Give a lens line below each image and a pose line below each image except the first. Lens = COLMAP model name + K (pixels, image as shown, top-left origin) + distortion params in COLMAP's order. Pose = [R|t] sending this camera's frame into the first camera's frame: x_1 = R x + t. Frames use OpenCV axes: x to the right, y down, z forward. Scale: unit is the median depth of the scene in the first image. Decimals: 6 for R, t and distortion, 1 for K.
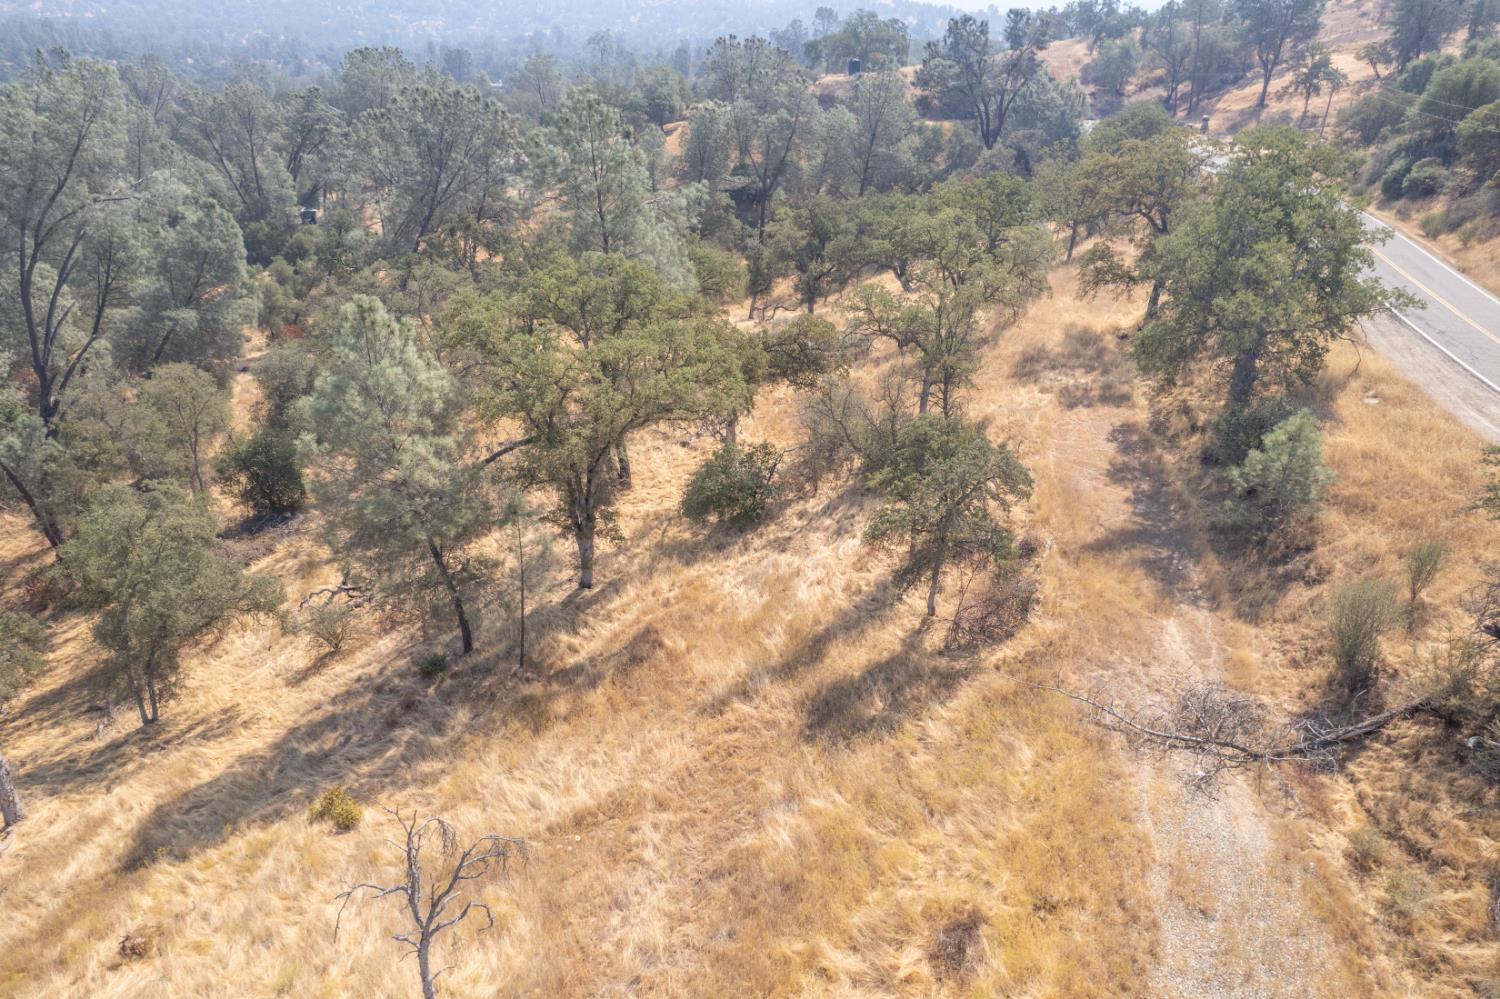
lens RADIAL K [[964.9, 0, 751.5], [0, 964.9, 502.3], [0, 0, 1]] dist [-0.080820, 0.072839]
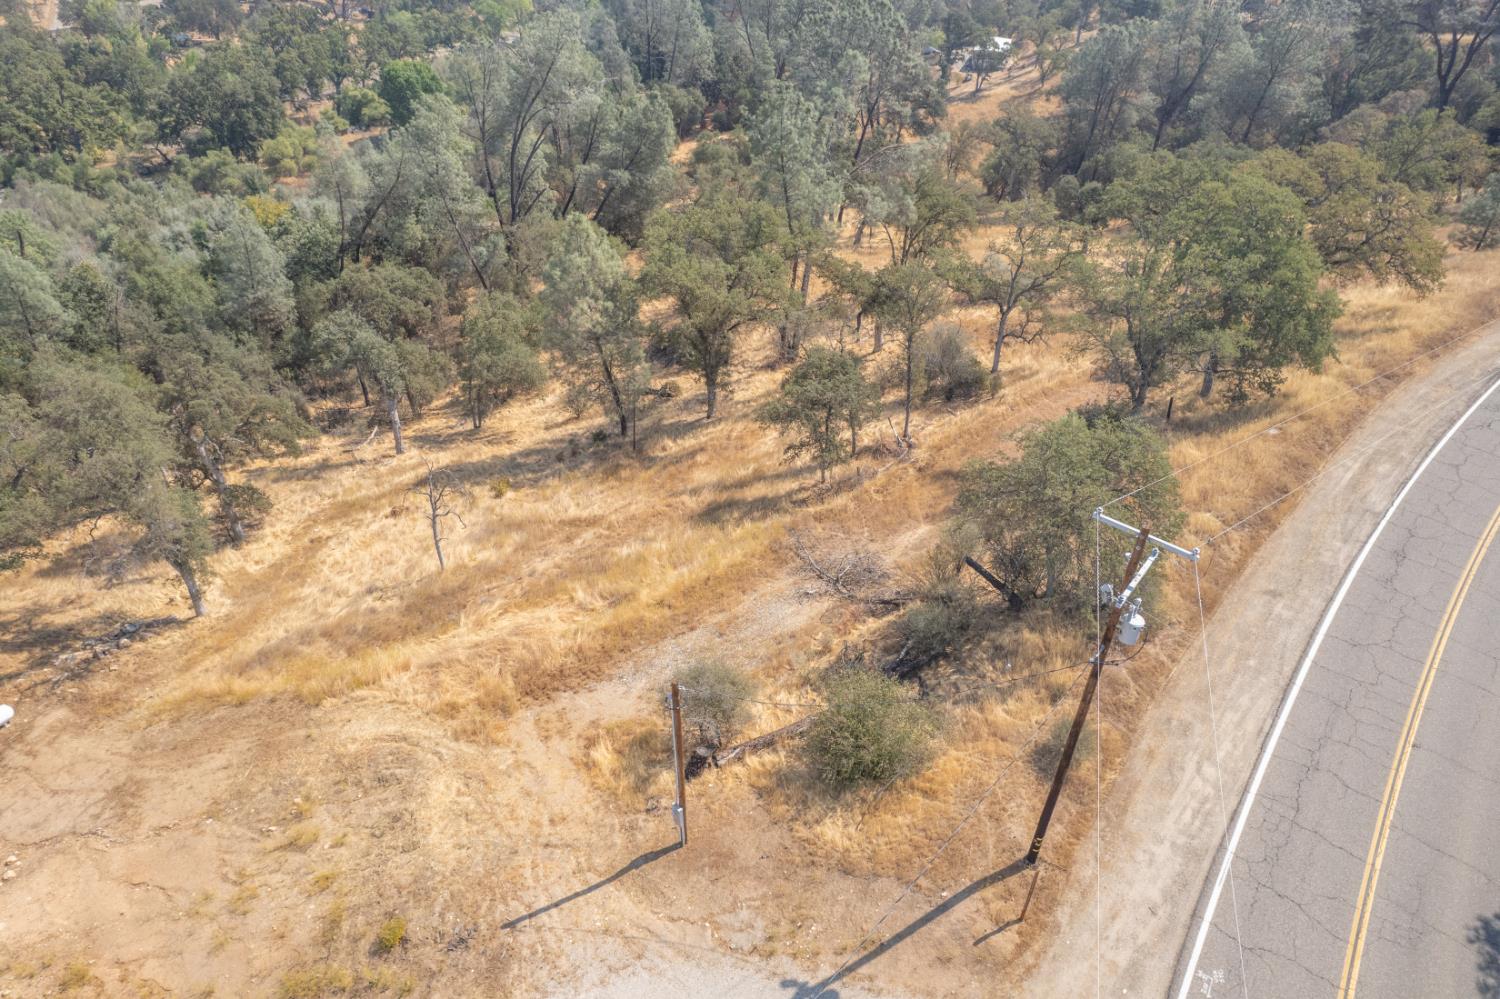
lens RADIAL K [[964.9, 0, 751.5], [0, 964.9, 502.3], [0, 0, 1]] dist [-0.080820, 0.072839]
pose [[0.839302, 0.295145, -0.456576, 0.690884], [-0.227573, 0.953422, 0.197984, -0.112419], [0.493743, -0.062264, 0.867376, -0.330747]]
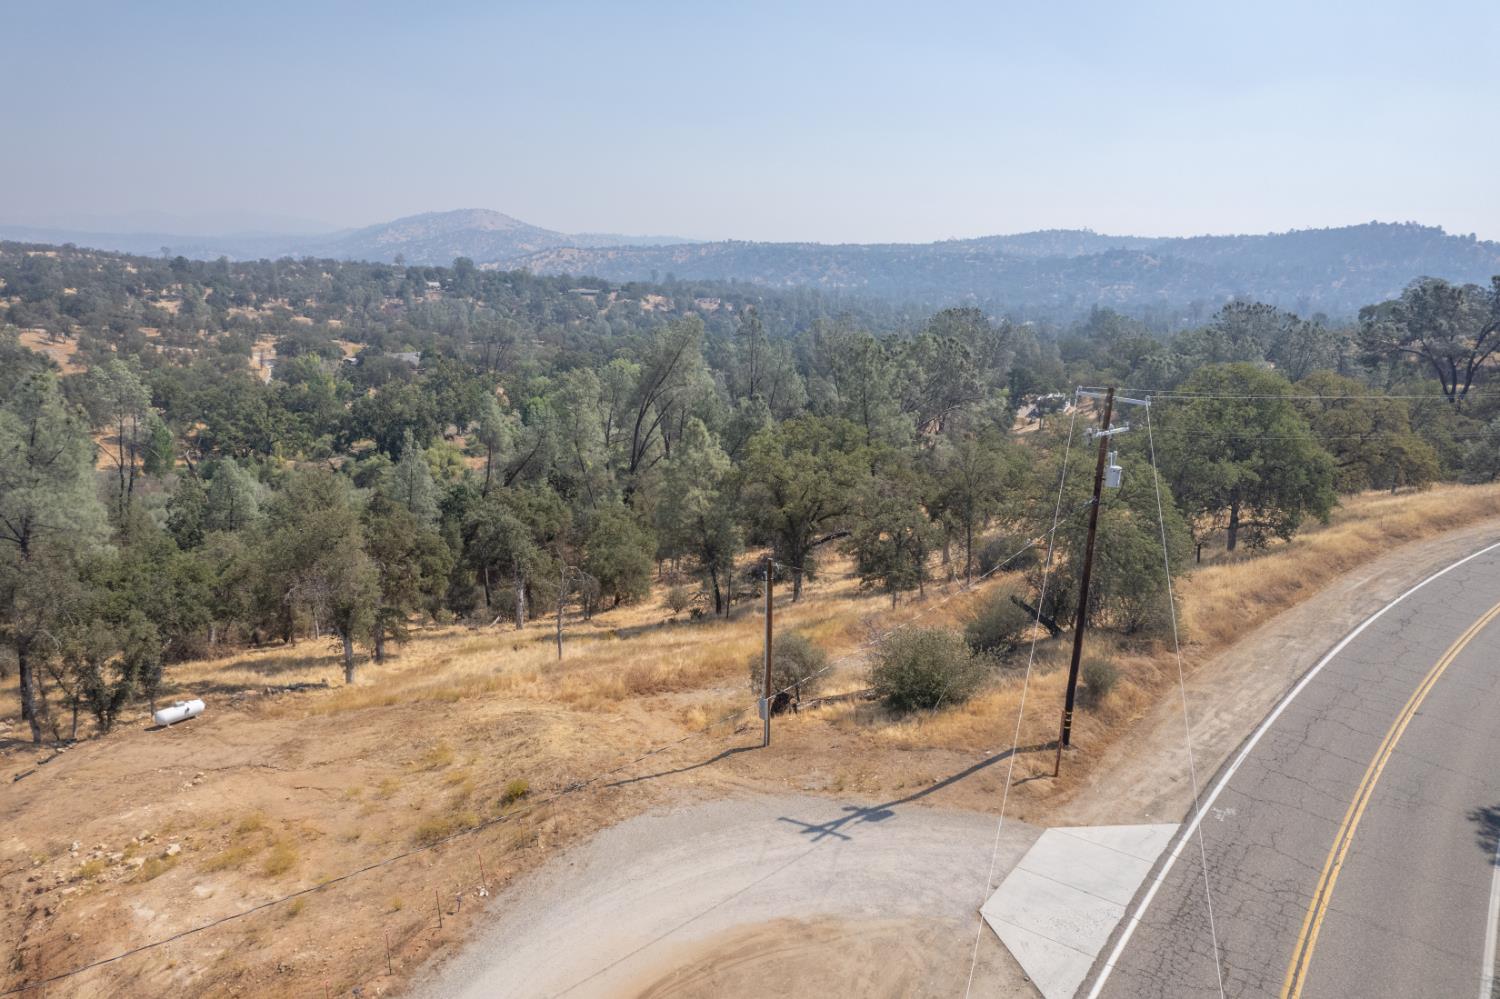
lens RADIAL K [[963.4, 0, 745.2], [0, 963.4, 508.6], [0, 0, 1]] dist [-0.089811, 0.086475]
pose [[0.780821, 0.132676, -0.610504, 0.853610], [-0.275437, 0.950202, -0.145778, 0.187095], [0.560761, 0.281982, 0.778481, -0.463091]]
